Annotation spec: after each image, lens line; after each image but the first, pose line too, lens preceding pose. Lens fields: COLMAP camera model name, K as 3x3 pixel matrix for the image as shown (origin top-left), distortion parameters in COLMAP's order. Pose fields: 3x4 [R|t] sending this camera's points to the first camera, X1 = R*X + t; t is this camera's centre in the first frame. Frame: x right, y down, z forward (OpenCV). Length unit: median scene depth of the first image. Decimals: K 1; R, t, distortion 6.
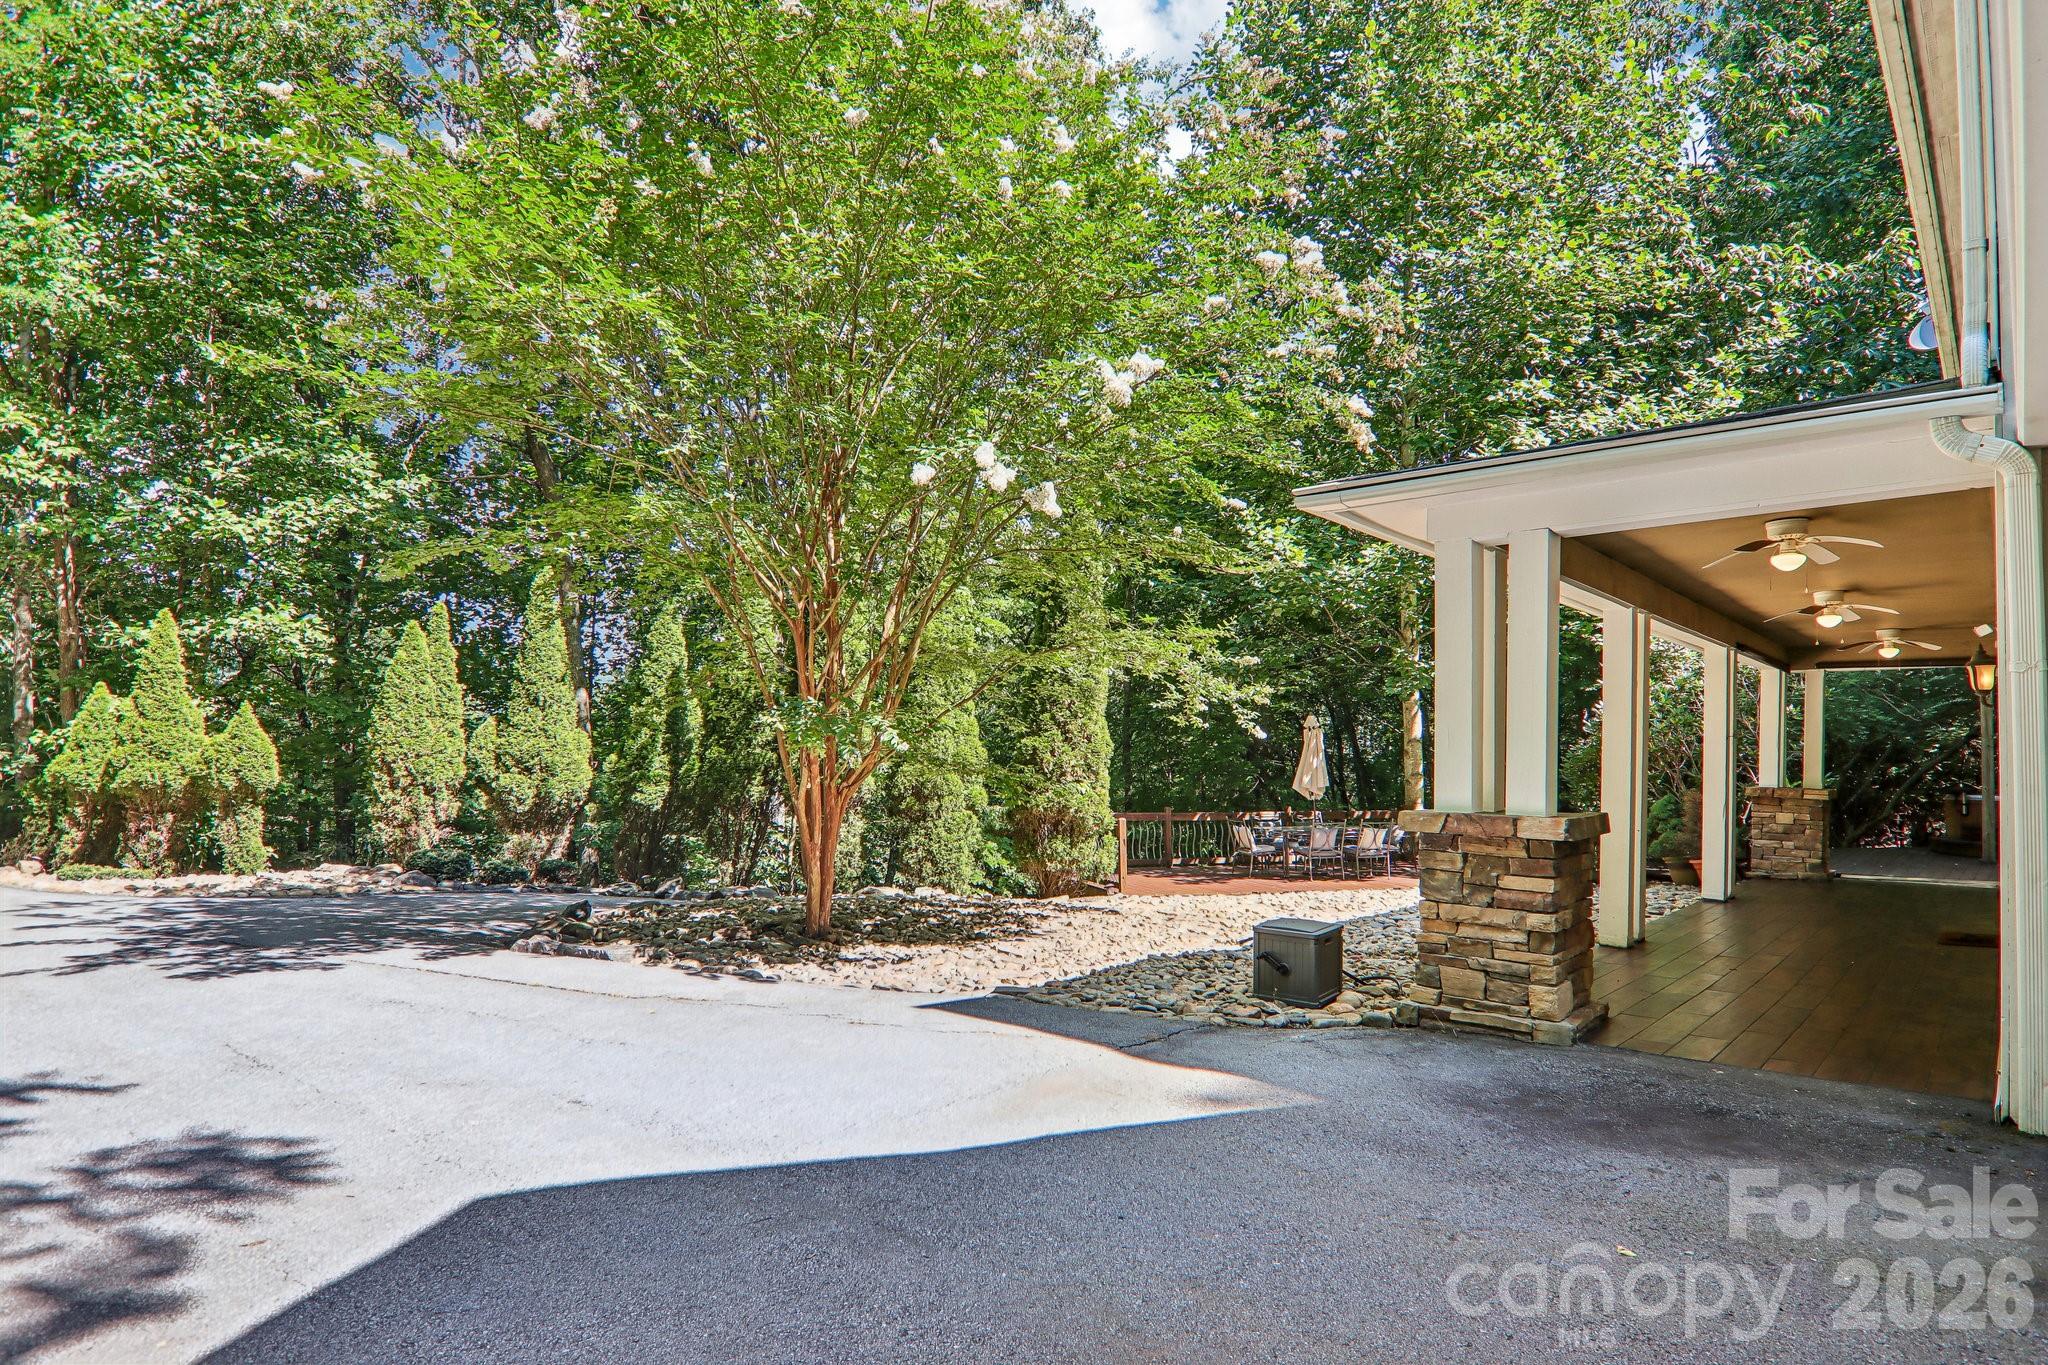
lens RADIAL K [[1114.1, 0, 1024.0], [0, 1114.1, 682.5], [0, 0, 1]] dist [0.002361, -0.013636]
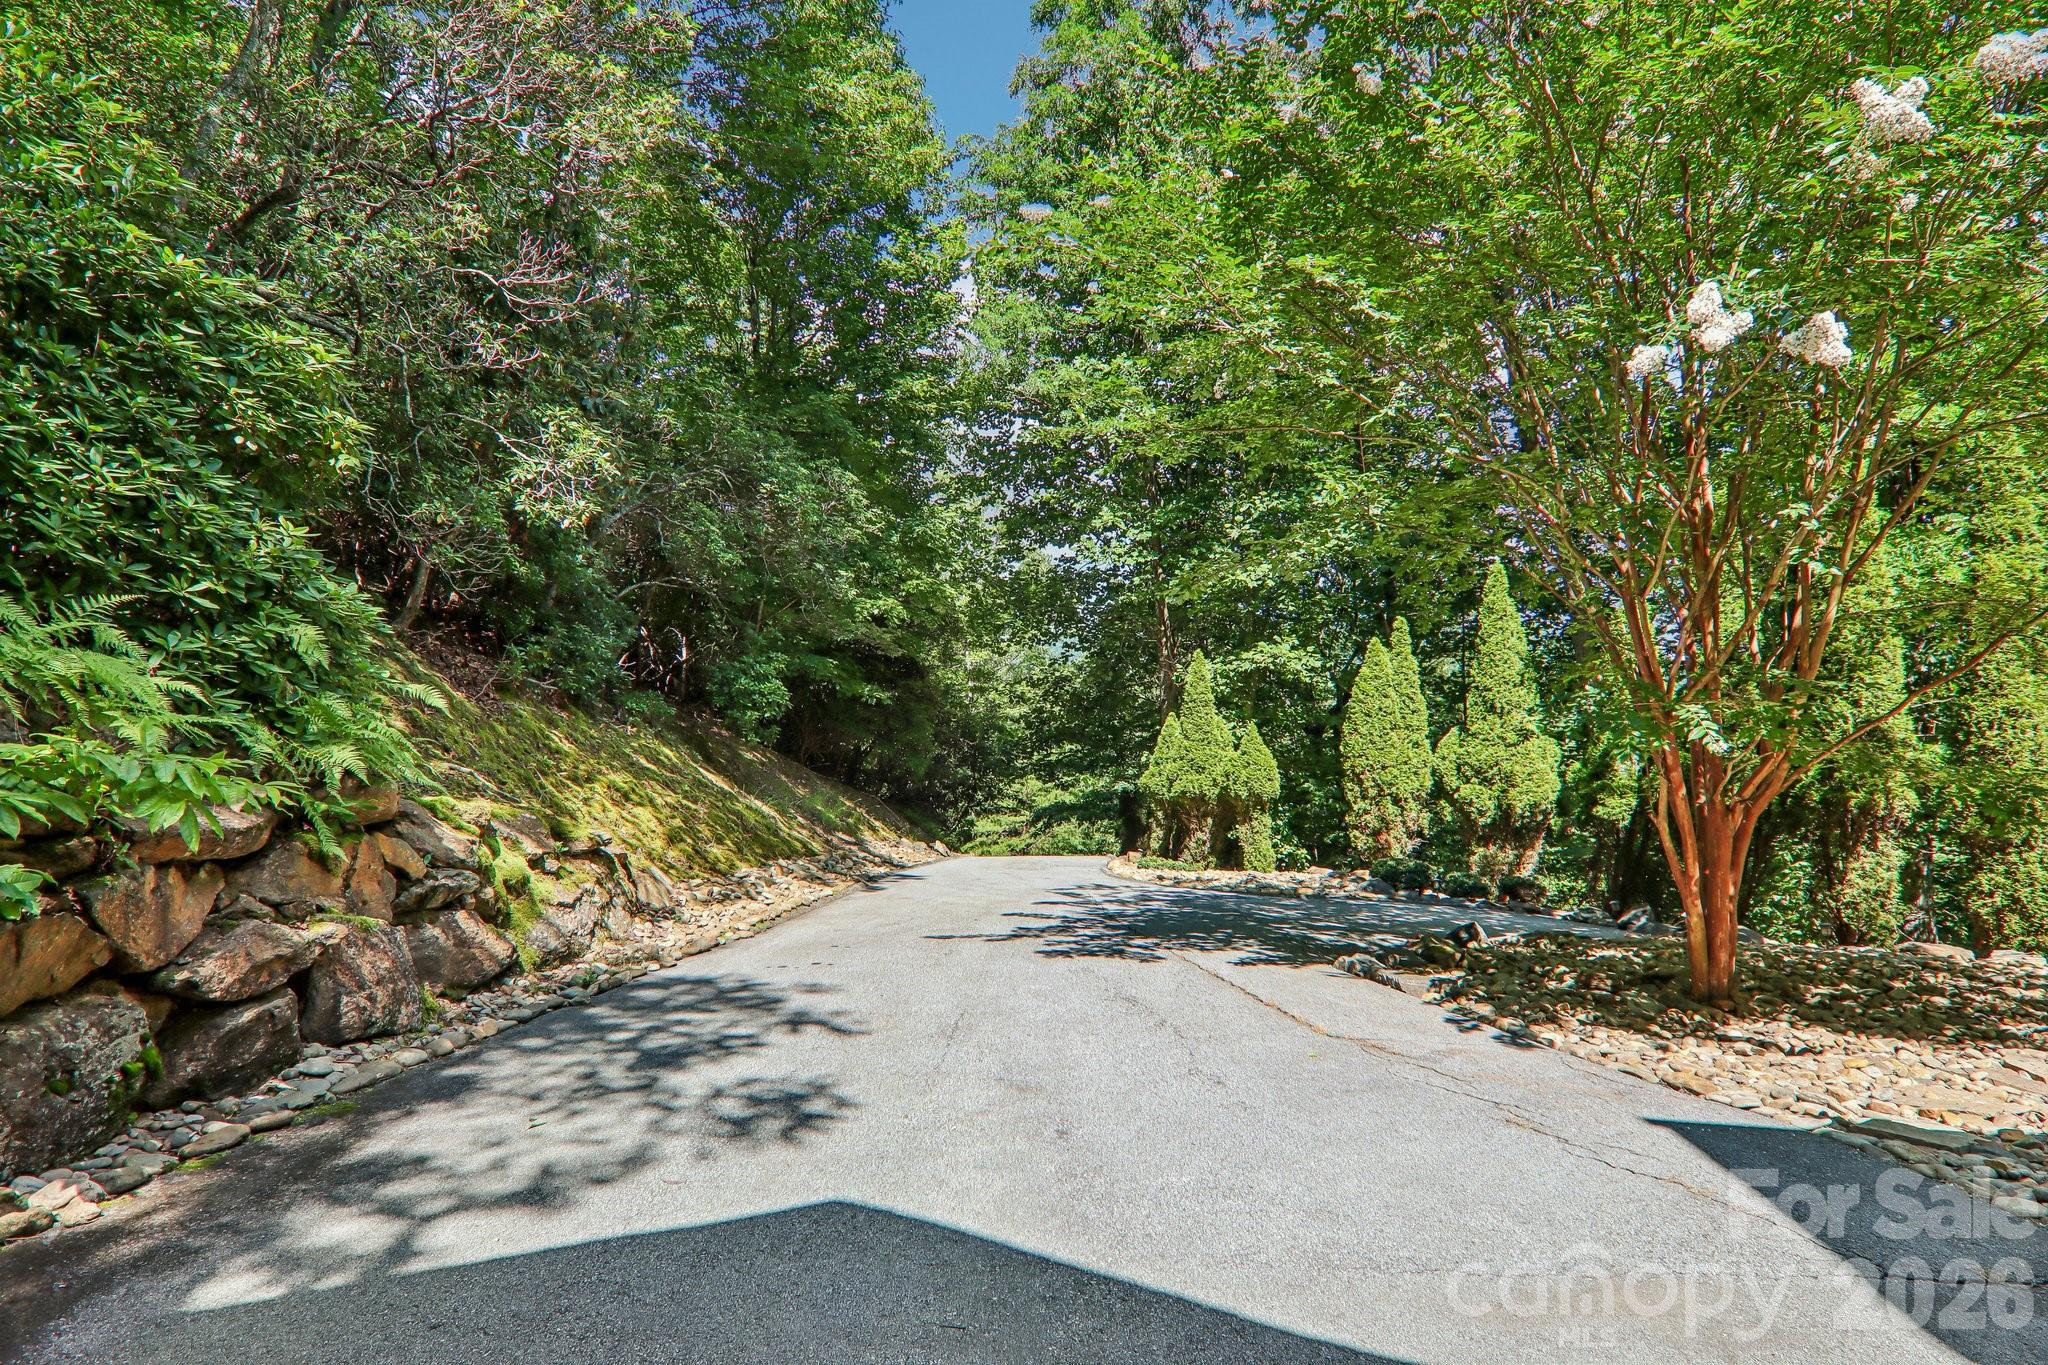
lens RADIAL K [[1114.1, 0, 1024.0], [0, 1114.1, 682.5], [0, 0, 1]] dist [0.002361, -0.013636]
pose [[0.598403, -0.074053, -0.797766, 0.089735], [0.065782, 0.996899, -0.043194, 0.010109], [0.798490, -0.026632, 0.601419, 0.111675]]
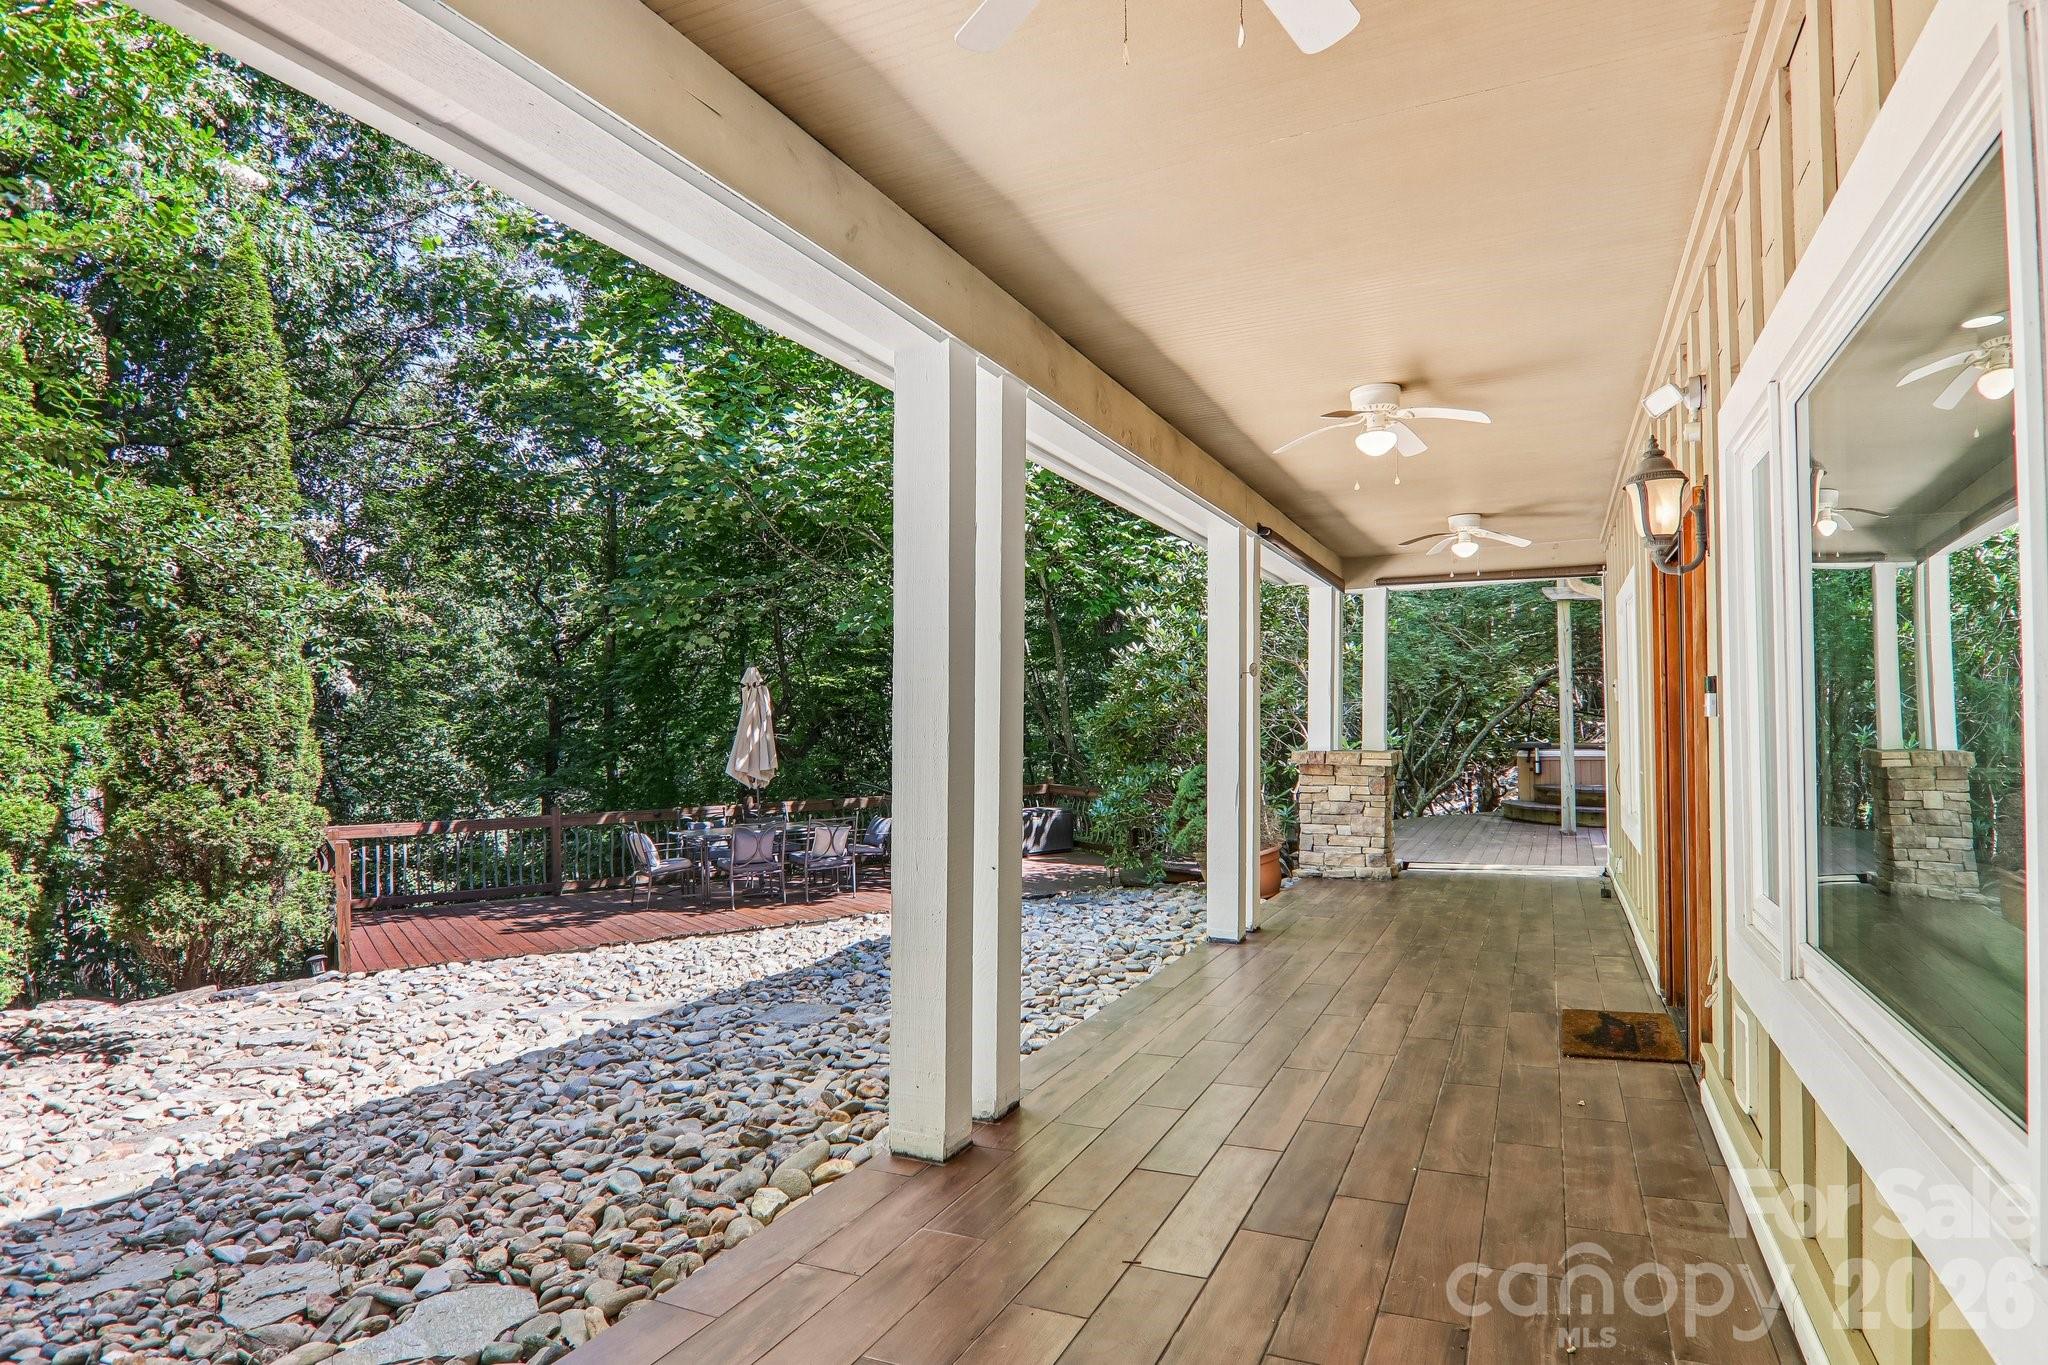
lens RADIAL K [[1114.1, 0, 1024.0], [0, 1114.1, 682.5], [0, 0, 1]] dist [0.002361, -0.013636]
pose [[0.956983, -0.015597, 0.289723, 0.253471], [0.008938, 0.999665, 0.024294, 0.027791], [-0.290005, -0.020660, 0.956802, 0.333937]]
